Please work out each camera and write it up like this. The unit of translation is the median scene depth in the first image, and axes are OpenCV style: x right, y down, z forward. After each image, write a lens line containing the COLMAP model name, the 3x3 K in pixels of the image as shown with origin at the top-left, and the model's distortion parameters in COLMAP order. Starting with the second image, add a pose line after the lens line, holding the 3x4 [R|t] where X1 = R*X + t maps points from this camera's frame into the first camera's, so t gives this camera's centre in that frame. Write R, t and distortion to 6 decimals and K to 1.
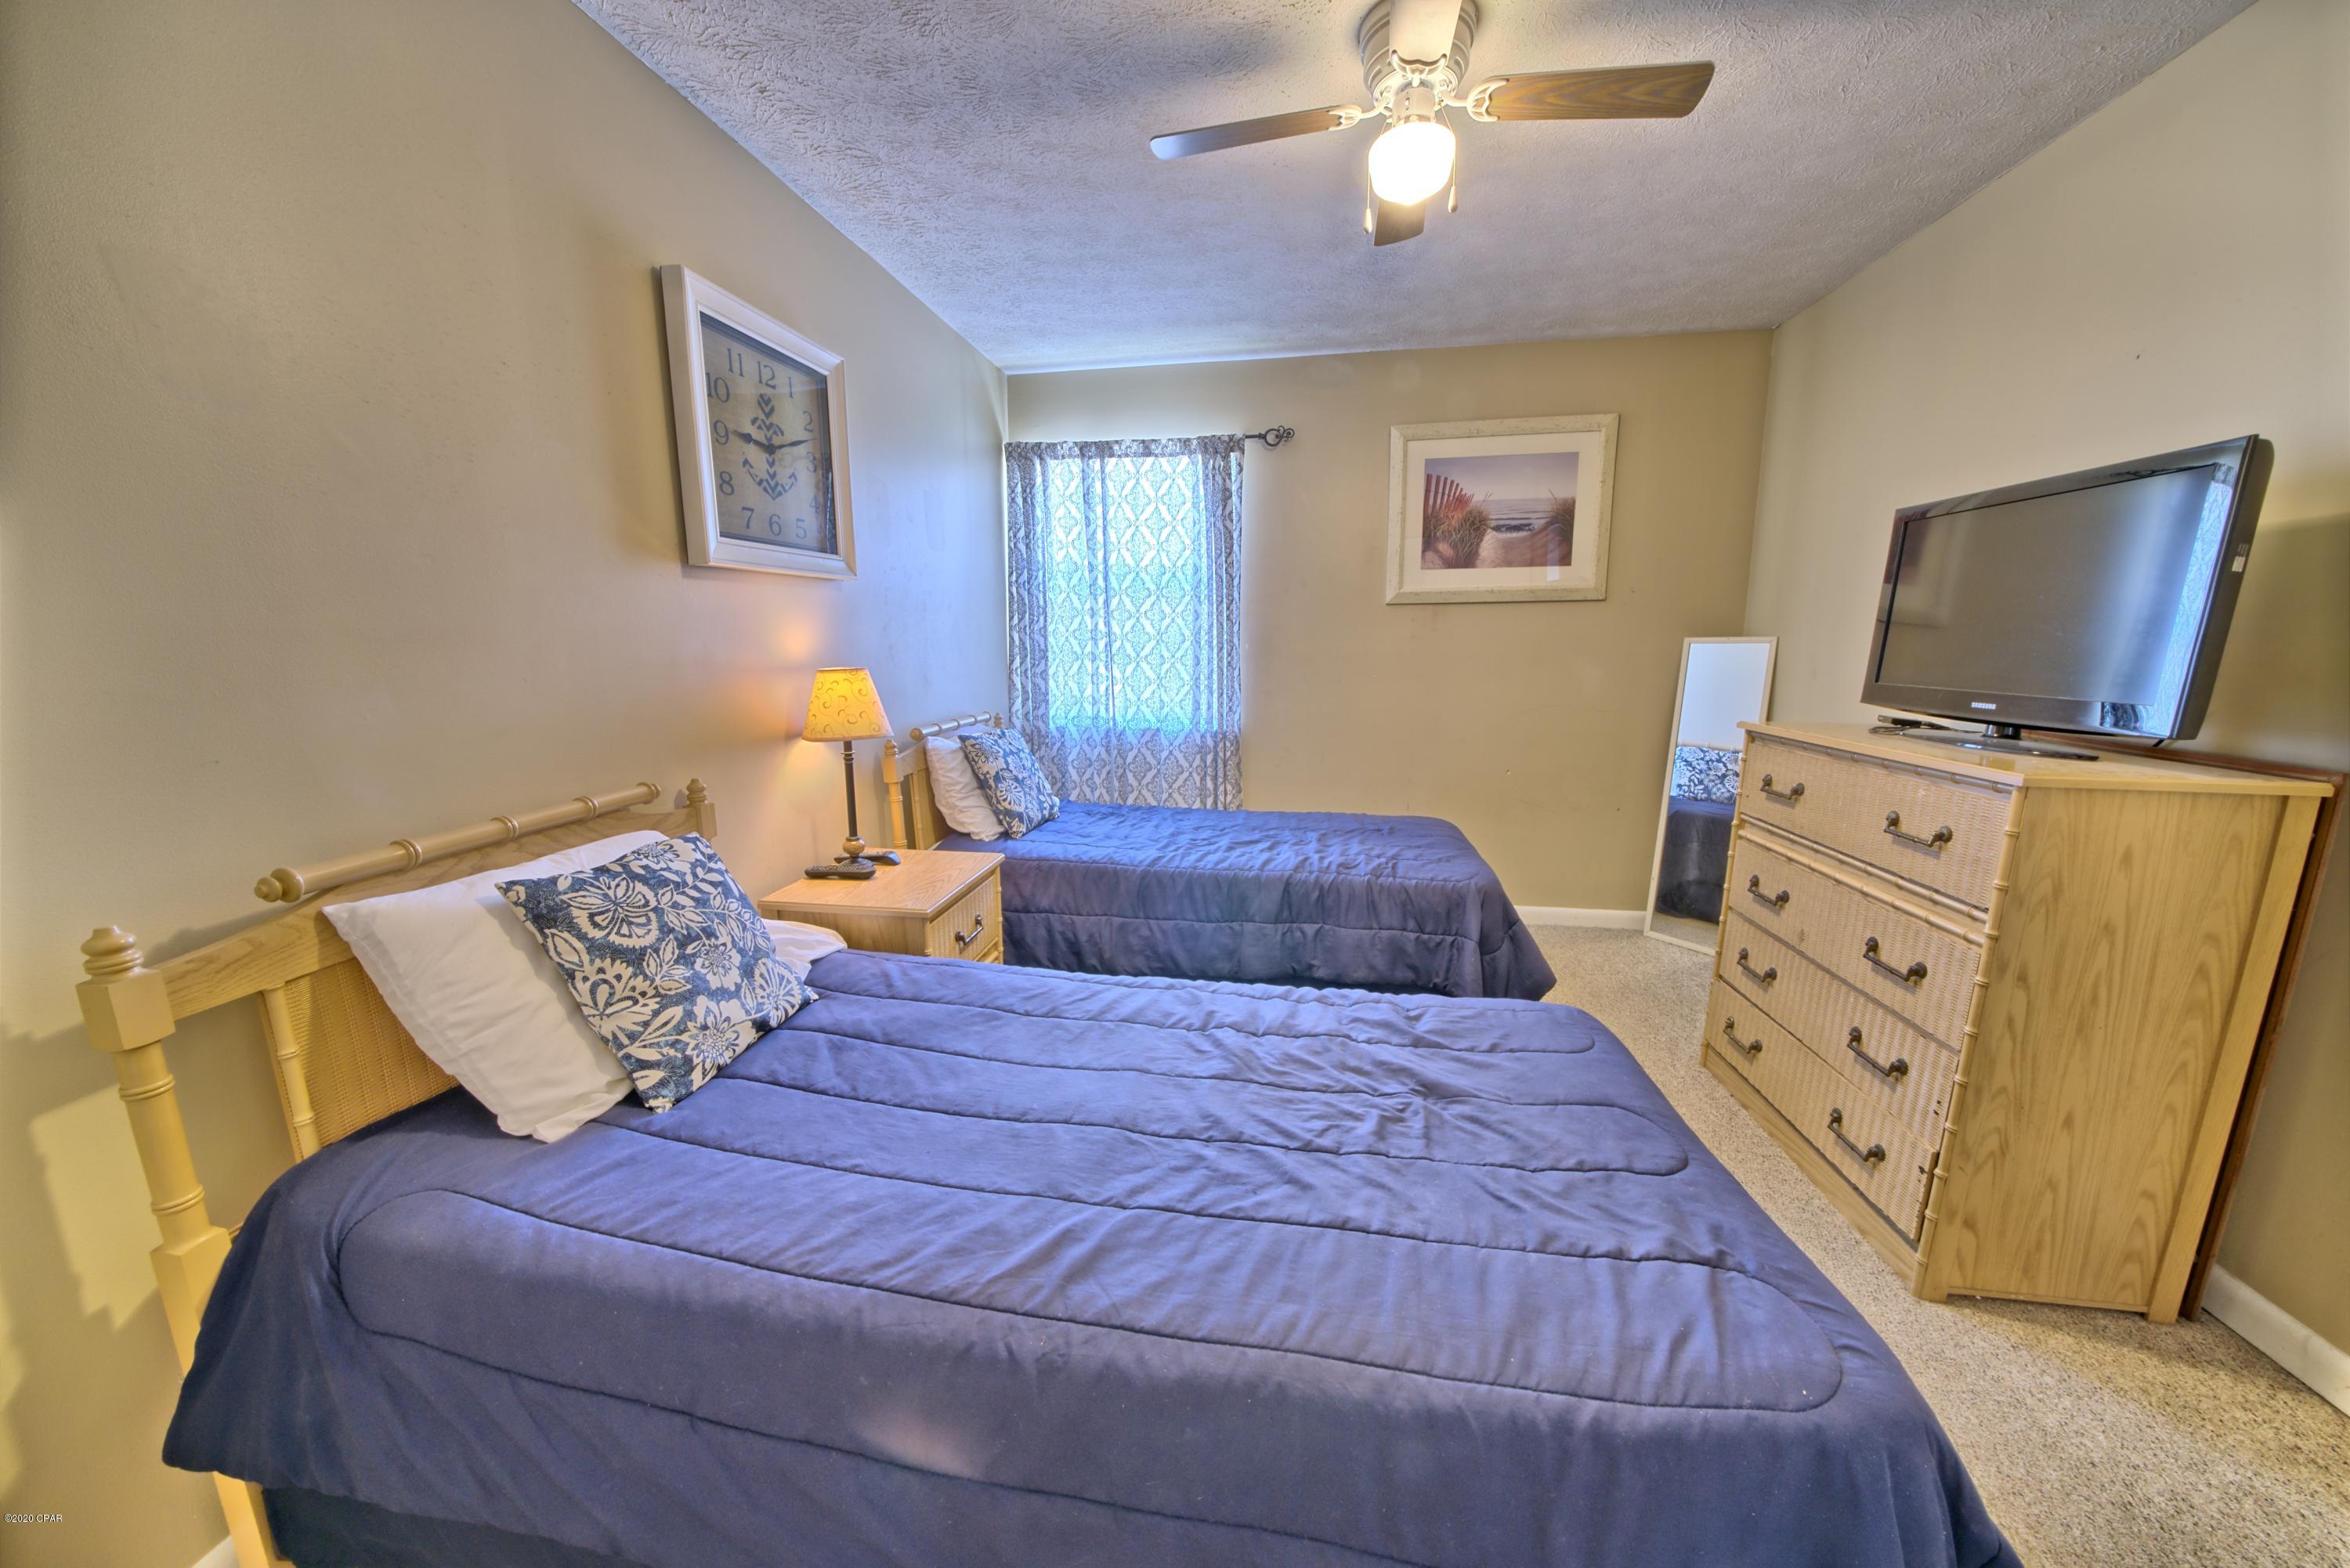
lens RADIAL K [[810.4, 0, 1168.5], [0, 810.4, 783.9], [0, 0, 1]] dist [-0.025355, 0.002115]
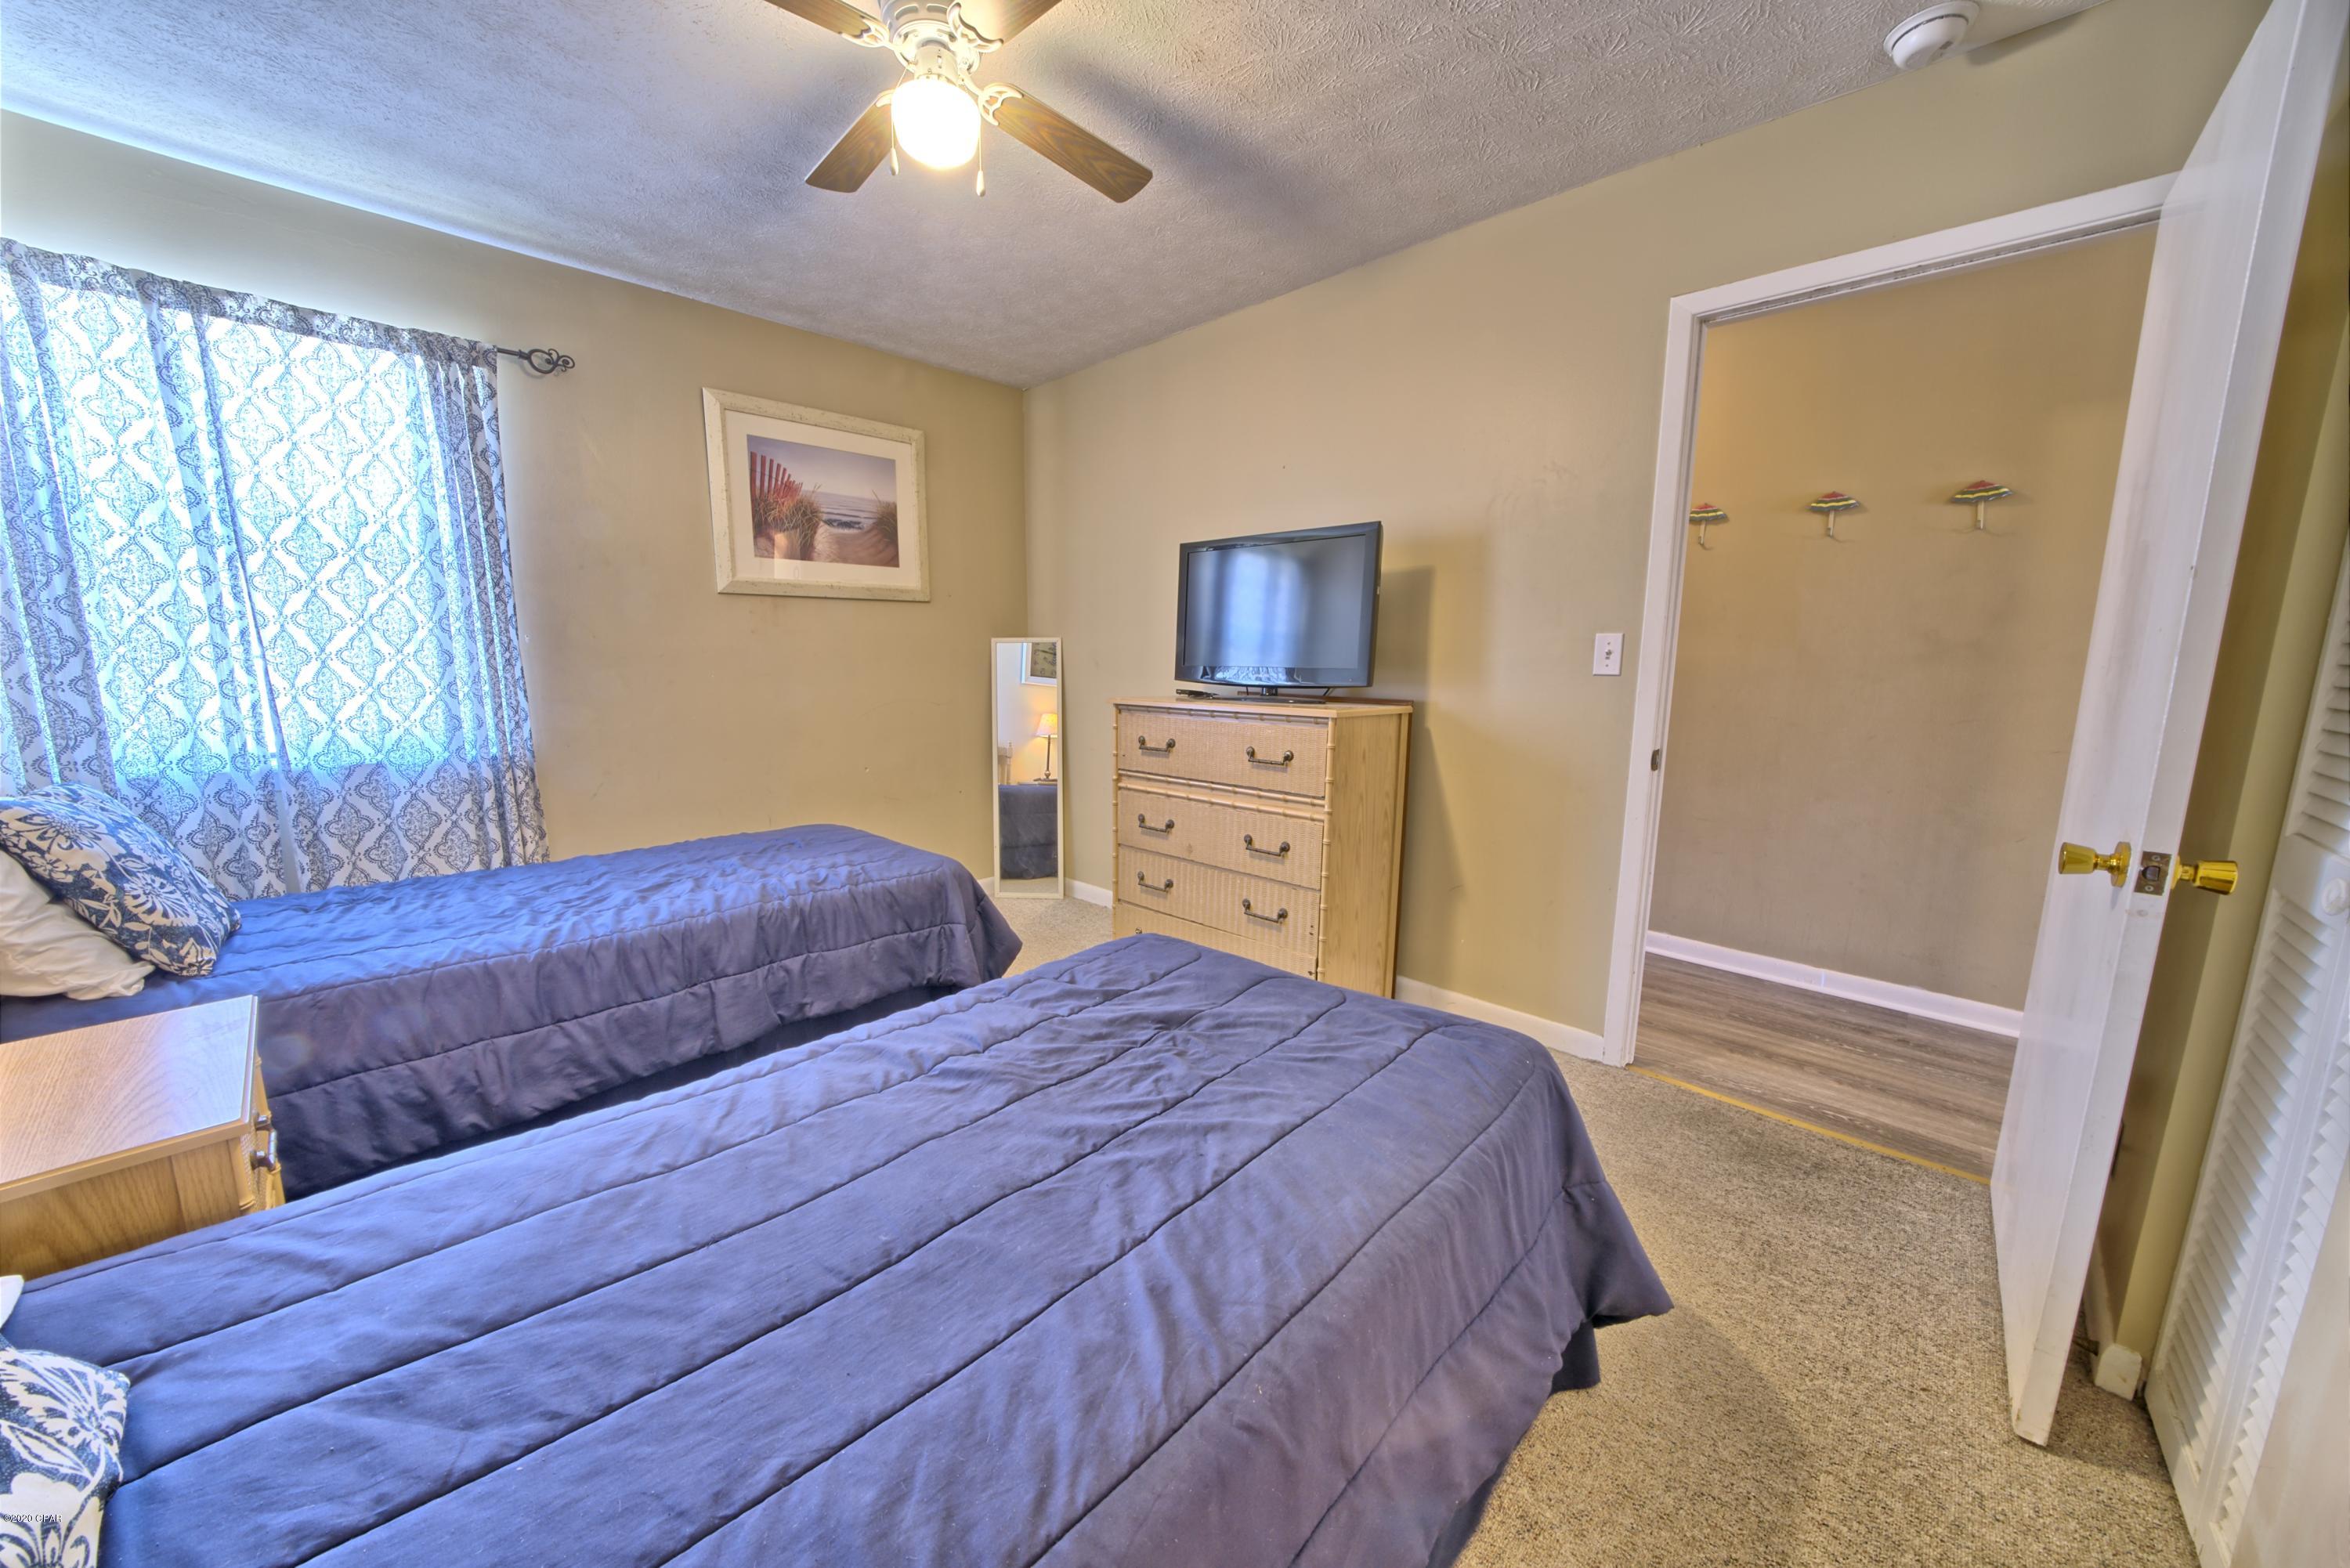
lens RADIAL K [[810.4, 0, 1168.5], [0, 810.4, 783.9], [0, 0, 1]] dist [-0.025355, 0.002115]
pose [[0.557349, -0.120646, 0.821466, -0.277512], [0.136278, 0.989261, 0.052828, 0.001776], [-0.819018, 0.082504, 0.567805, 0.183469]]
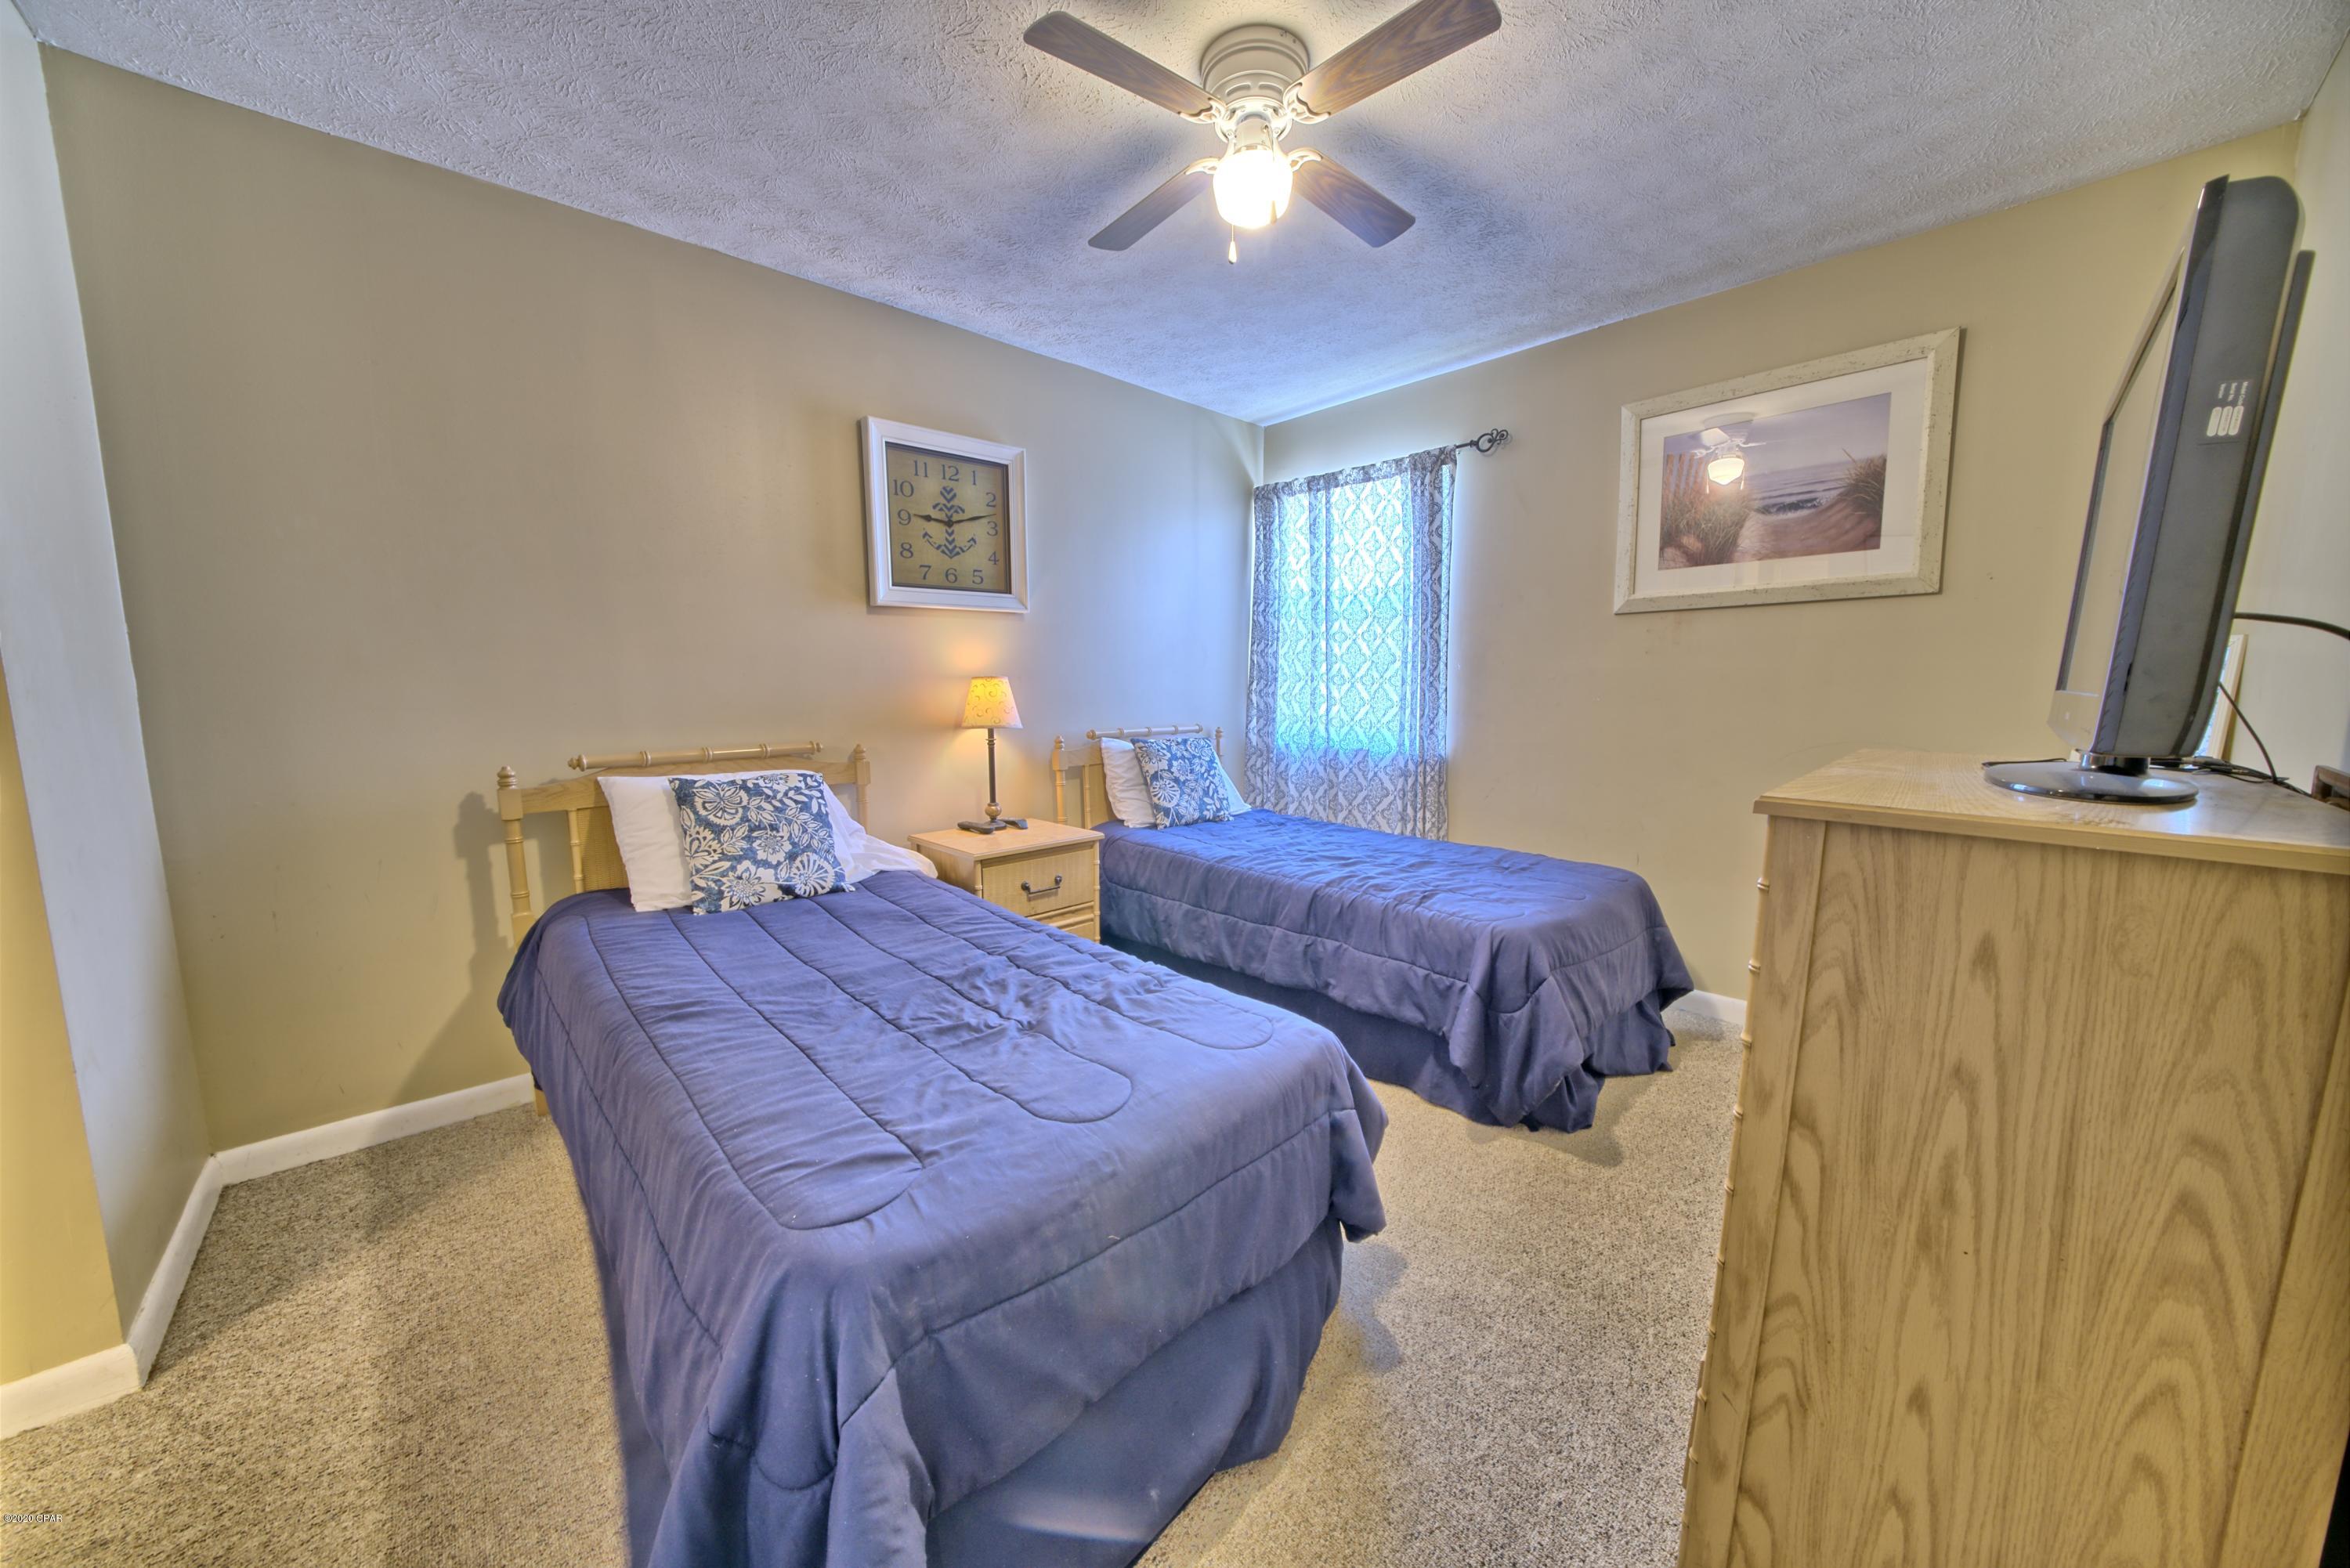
lens RADIAL K [[810.4, 0, 1168.5], [0, 810.4, 783.9], [0, 0, 1]] dist [-0.025355, 0.002115]
pose [[0.797636, 0.074810, -0.598482, 0.586140], [-0.104830, 0.994371, -0.015418, 0.021958], [0.593960, 0.075037, 0.800988, 0.092191]]
